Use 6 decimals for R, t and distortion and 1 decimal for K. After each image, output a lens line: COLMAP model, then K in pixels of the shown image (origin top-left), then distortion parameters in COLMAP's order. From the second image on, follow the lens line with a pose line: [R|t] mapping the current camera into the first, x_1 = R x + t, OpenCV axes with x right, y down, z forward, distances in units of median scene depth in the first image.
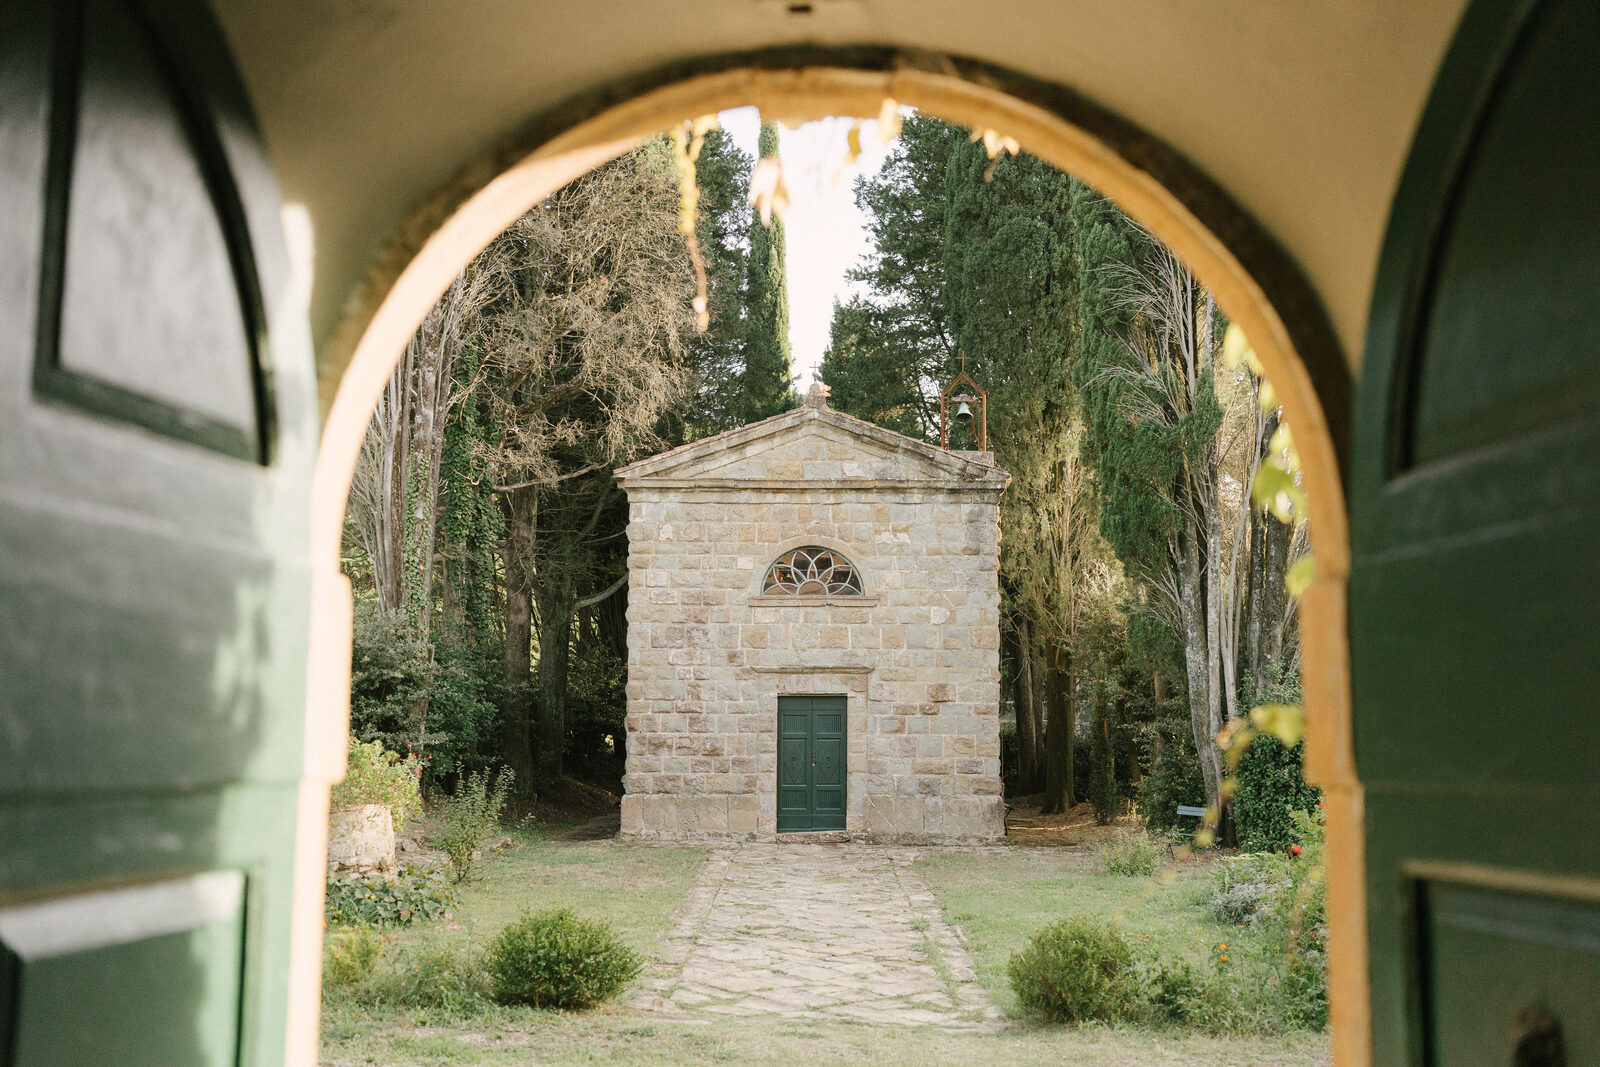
lens RADIAL K [[1742.0, 0, 800.9], [0, 1742.0, 527.0], [0, 0, 1]] dist [0.005363, -0.061121]
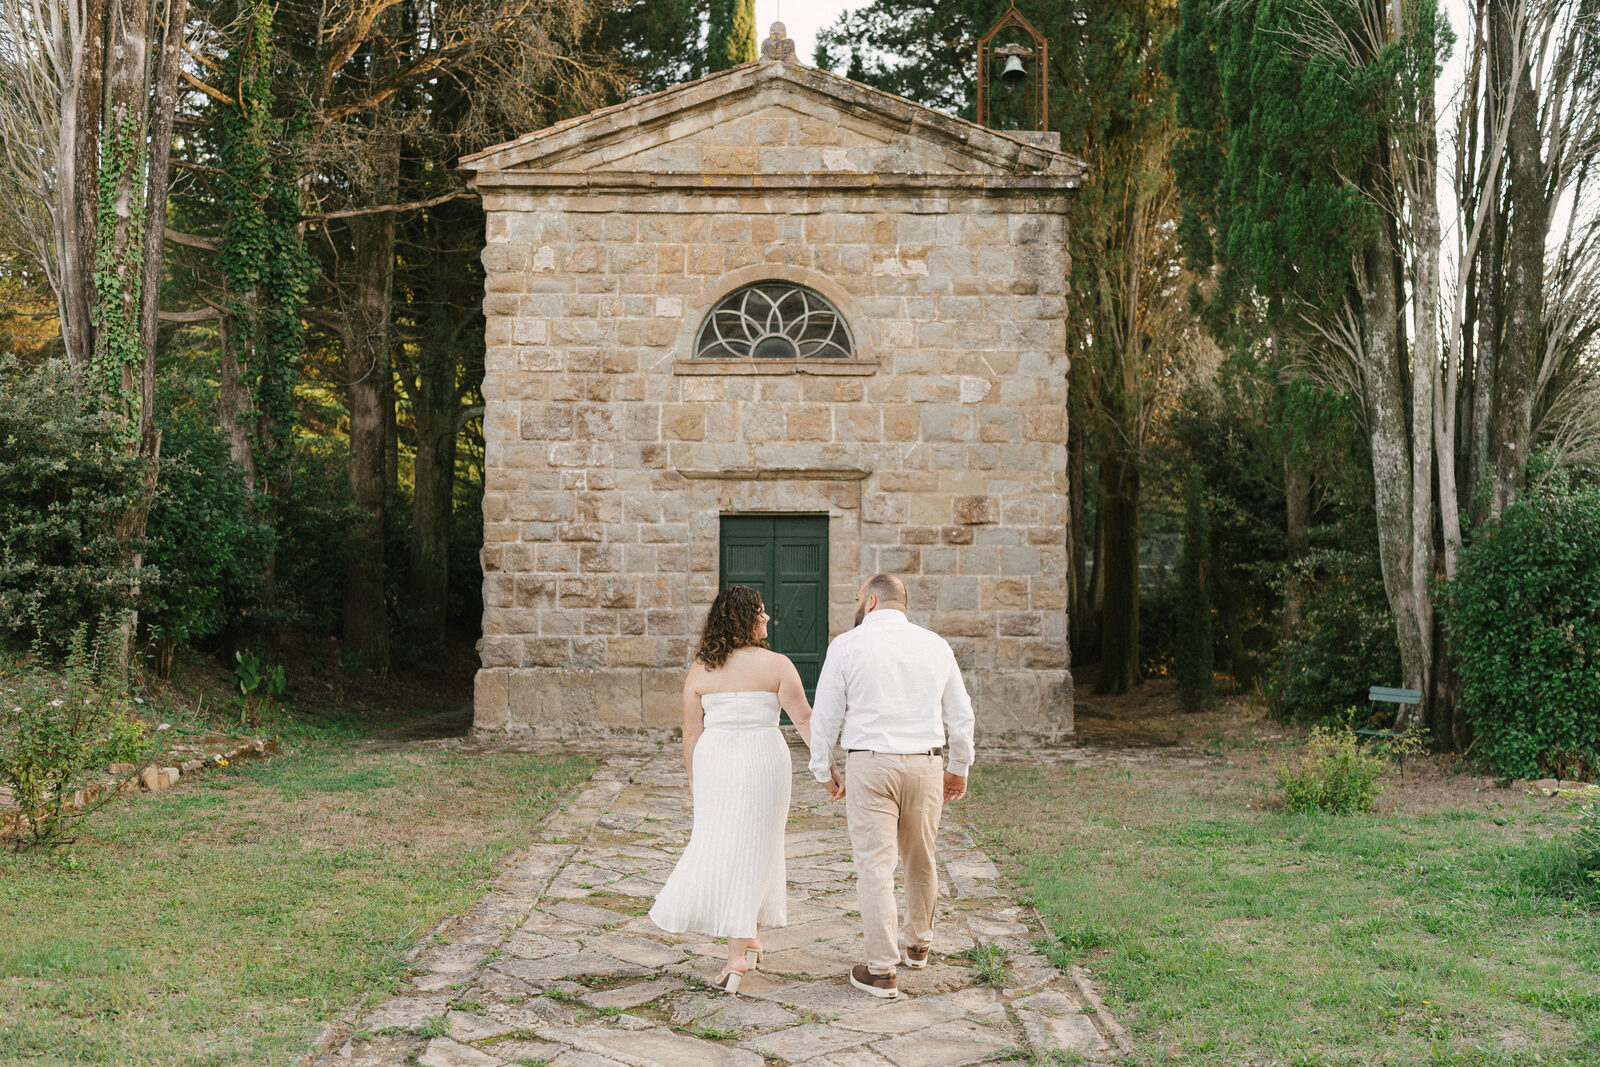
lens RADIAL K [[1655.4, 0, 800.0], [0, 1655.4, 533.5], [0, 0, 1]] dist [-0.002487, 0.024366]
pose [[0.999980, -0.000061, 0.006333, 0.012137], [-0.000391, 0.997452, 0.071334, 0.060184], [-0.006322, -0.071335, 0.997432, 0.393166]]
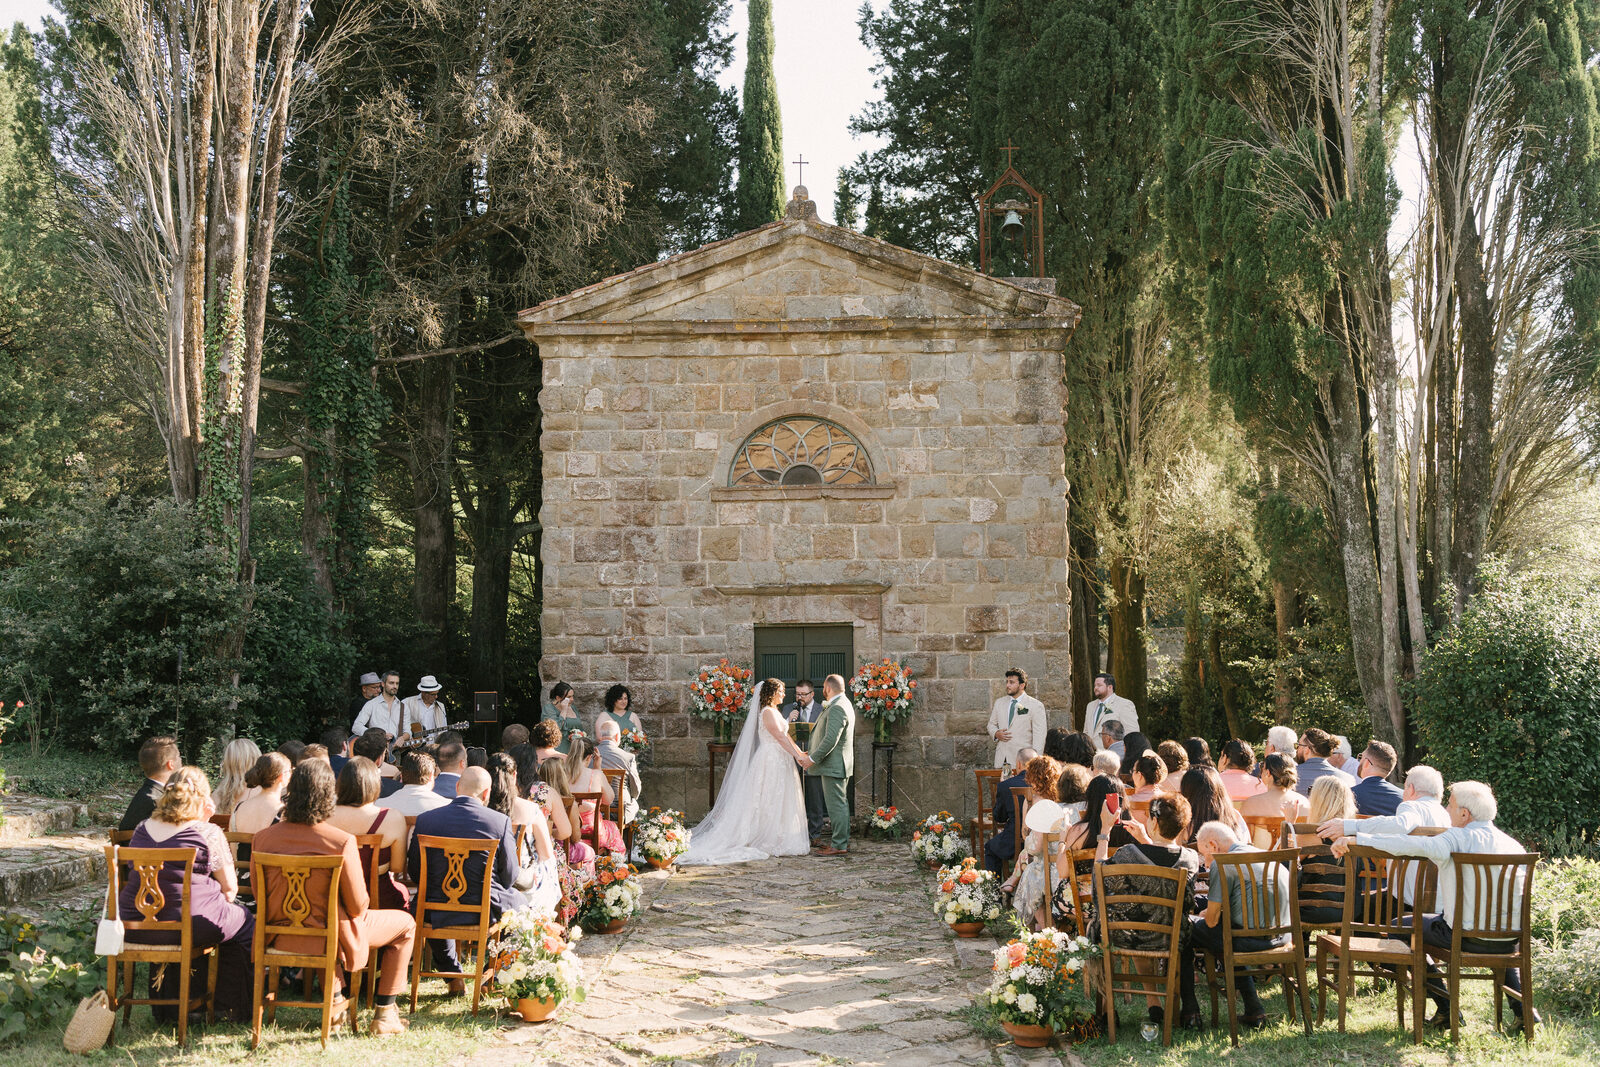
lens RADIAL K [[1624.0, 0, 800.0], [0, 1624.0, 533.5], [0, 0, 1]] dist [0.004796, -0.001571]
pose [[0.999762, -0.015777, -0.015049, 0.015570], [0.015993, 0.999768, 0.014397, 0.049748], [0.014818, -0.014634, 0.999783, 0.342133]]
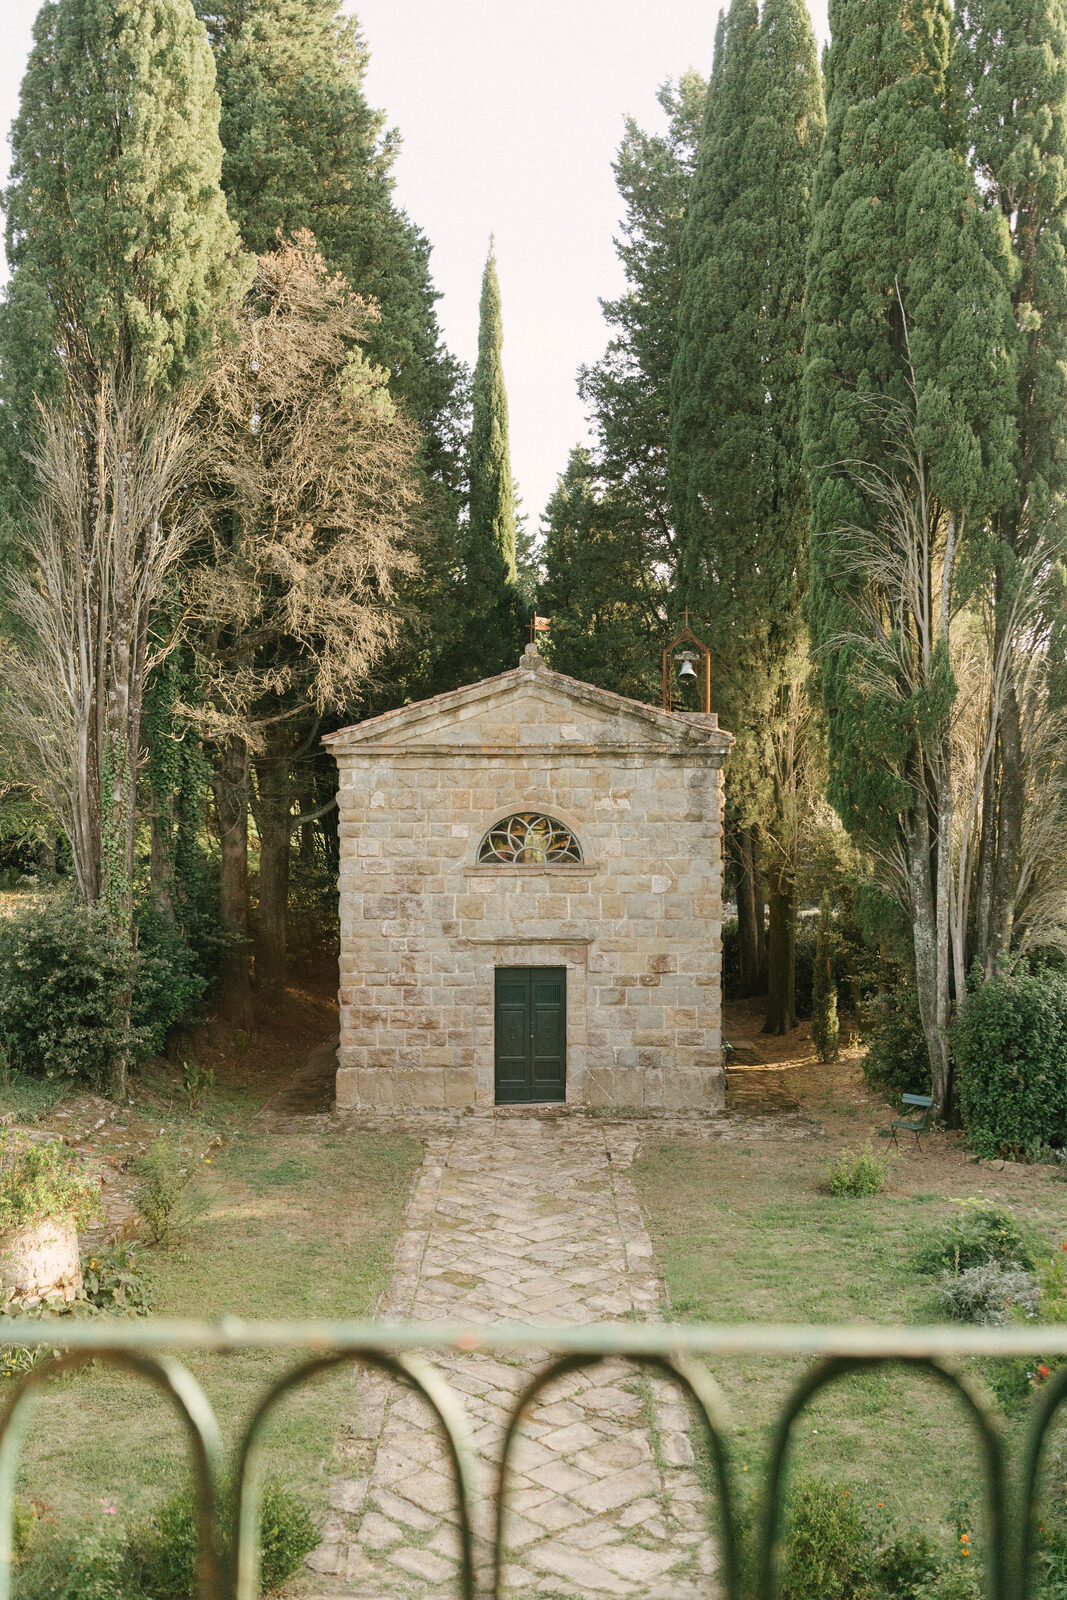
lens RADIAL K [[1655.4, 0, 551.9], [0, 1655.4, 794.5], [0, 0, 1]] dist [-0.002487, 0.024366]
pose [[0.999935, -0.005575, 0.009935, 0.010087], [0.004358, 0.992932, 0.118606, -0.108534], [-0.010526, -0.118555, 0.992892, 0.090643]]
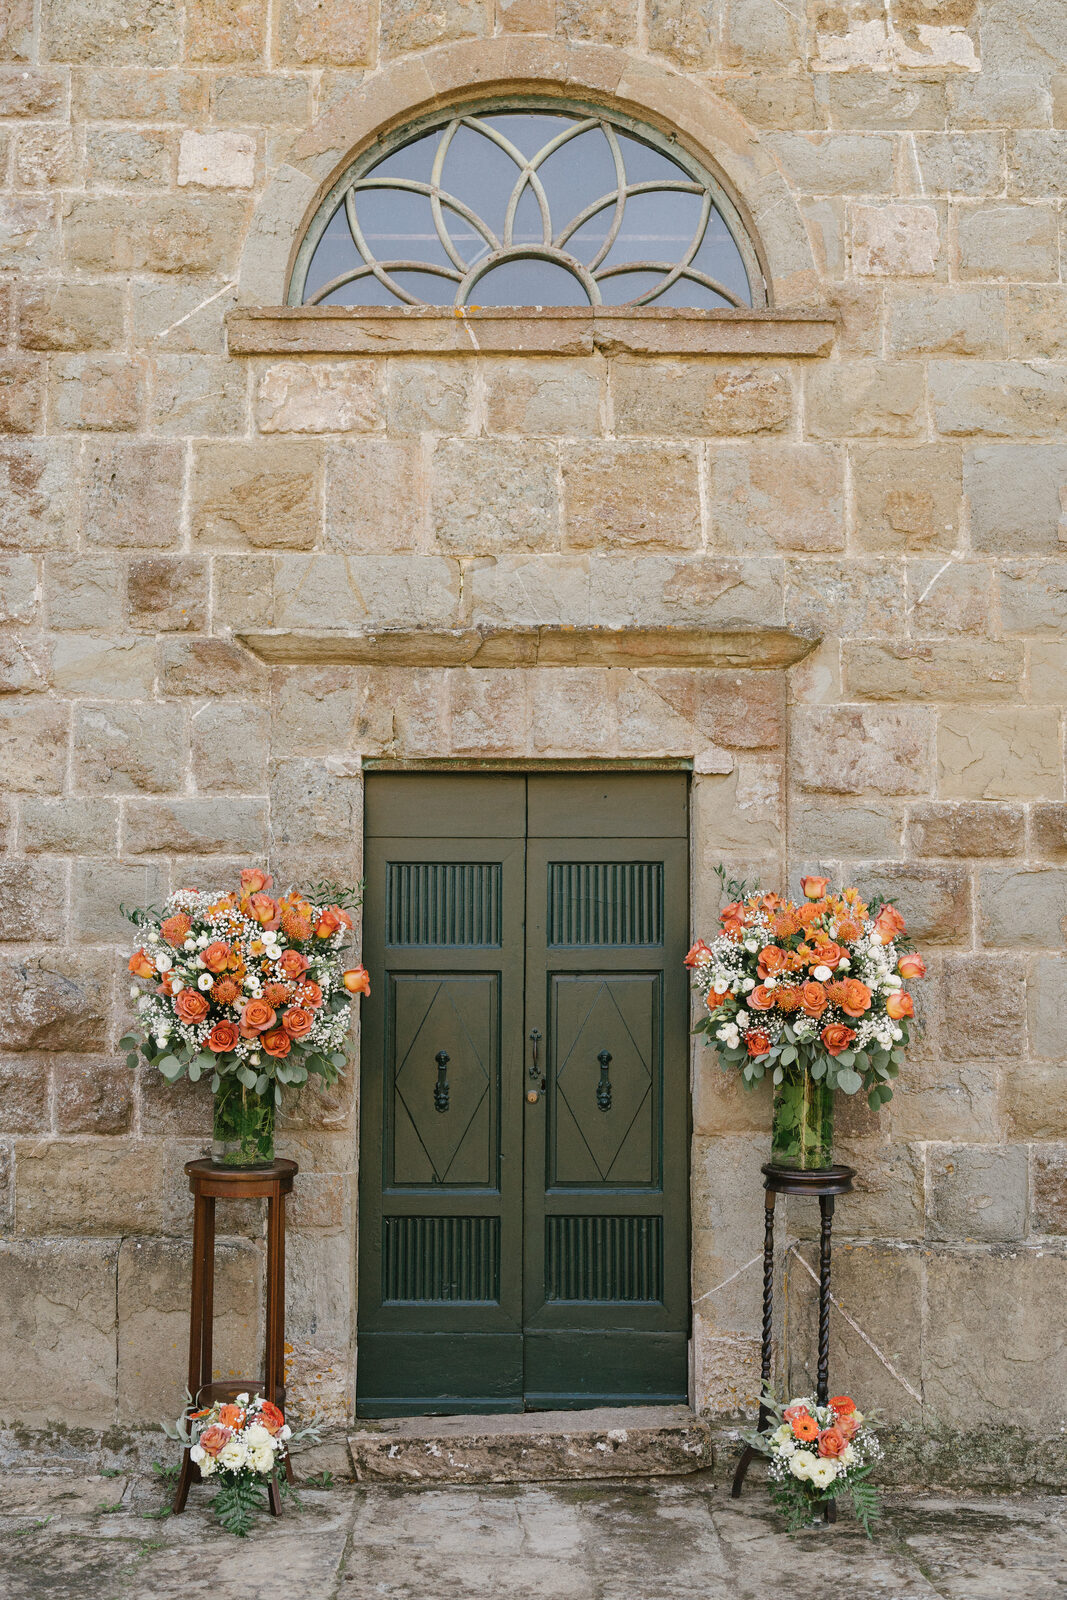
lens RADIAL K [[1742.0, 0, 532.8], [0, 1742.0, 843.0], [0, 0, 1]] dist [0.005363, -0.061121]
pose [[0.999762, 0.000888, 0.021783, 0.002521], [-0.001466, 0.999647, 0.026527, 0.099842], [-0.021752, -0.026553, 0.999411, 0.784802]]
